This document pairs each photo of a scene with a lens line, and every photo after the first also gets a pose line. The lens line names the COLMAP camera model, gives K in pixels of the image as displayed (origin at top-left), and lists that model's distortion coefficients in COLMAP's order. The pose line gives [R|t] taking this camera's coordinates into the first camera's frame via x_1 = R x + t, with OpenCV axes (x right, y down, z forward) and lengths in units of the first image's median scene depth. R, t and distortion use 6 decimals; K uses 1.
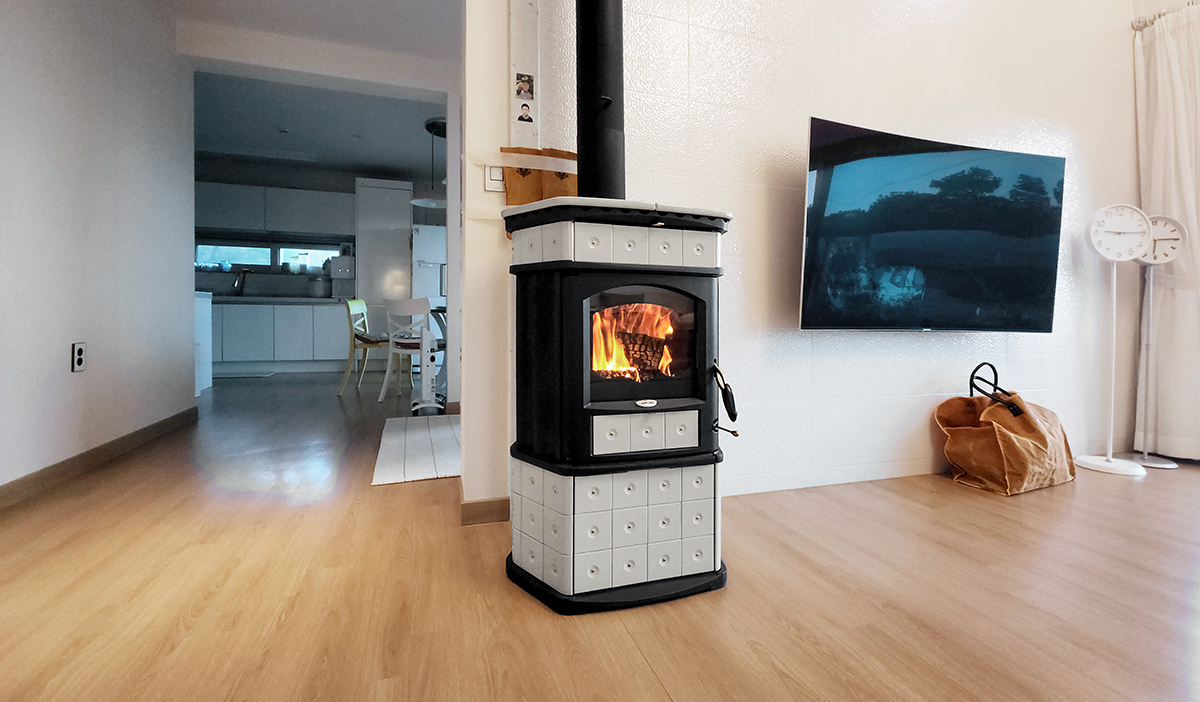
lens RADIAL K [[509.1, 0, 595.5], [0, 509.1, 321.9], [0, 0, 1]] dist [0.000004, -0.000493]
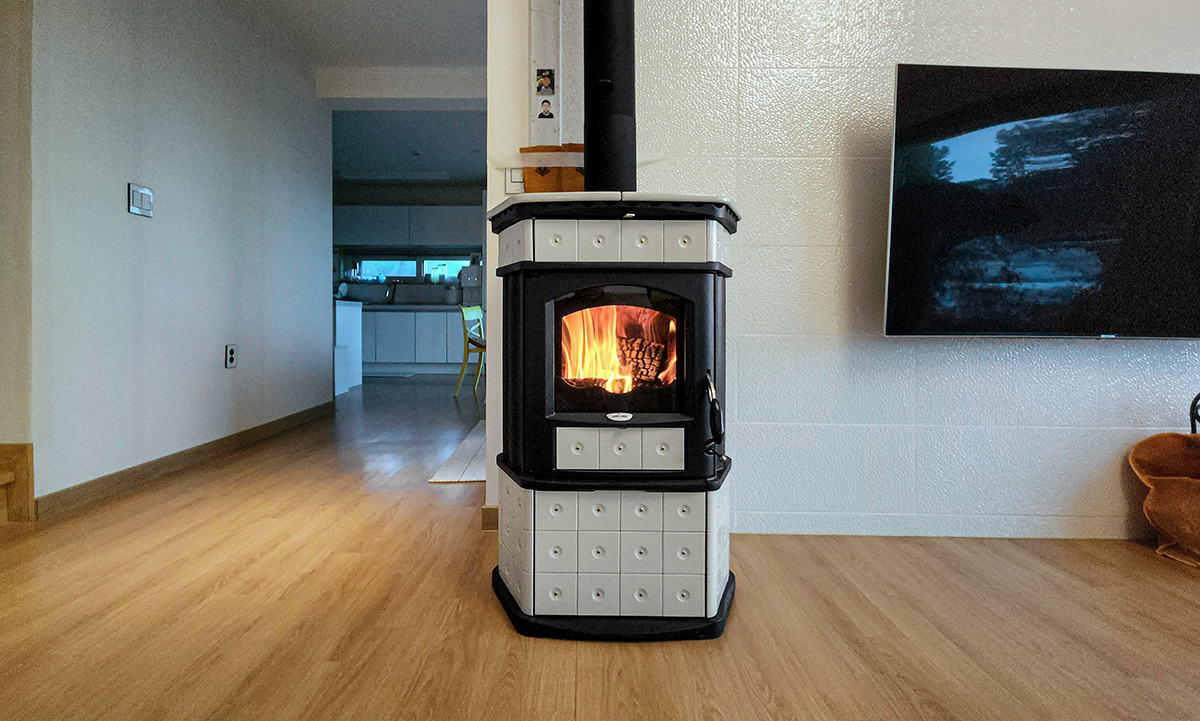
lens RADIAL K [[534.3, 0, 575.4], [0, 534.3, 327.8], [0, 0, 1]] dist [-0.000270, -0.000079]
pose [[0.944552, -0.002369, -0.328354, 0.208697], [0.002631, 0.999996, 0.000353, 0.001913], [0.328352, -0.001197, 0.944555, 0.054179]]
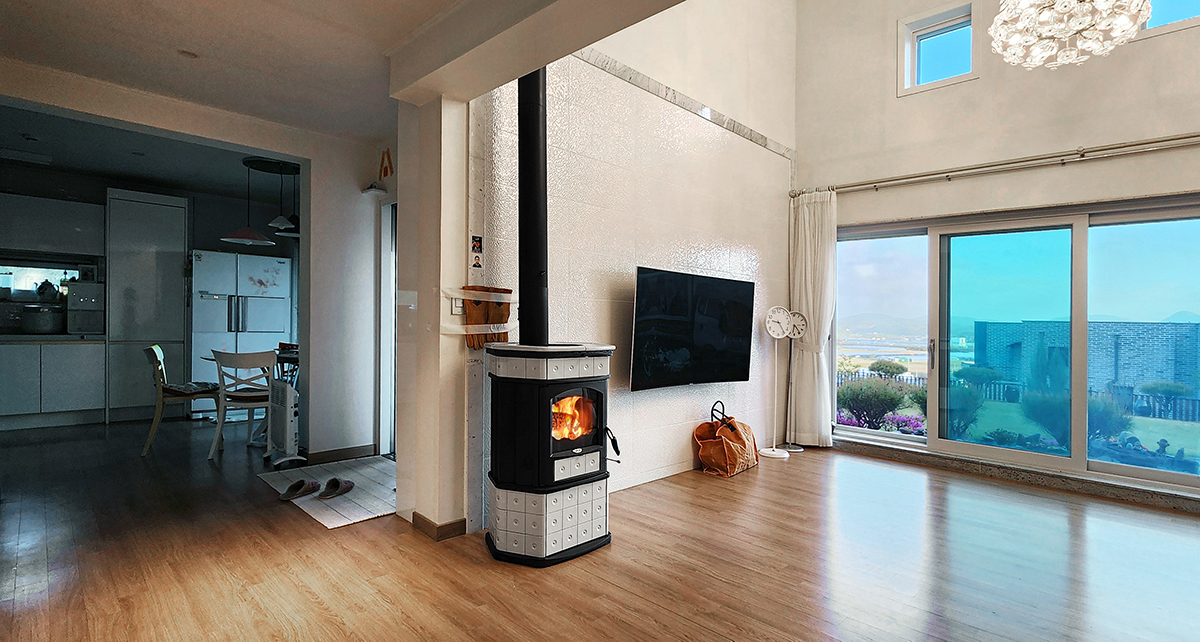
lens RADIAL K [[563.3, 0, 621.1], [0, 563.3, 319.4], [0, 0, 1]] dist [-0.000838, -0.000107]
pose [[0.882650, 0.010720, 0.469909, -0.463898], [-0.007156, 0.999930, -0.009370, -0.193274], [-0.469976, 0.004908, 0.882665, -0.577931]]
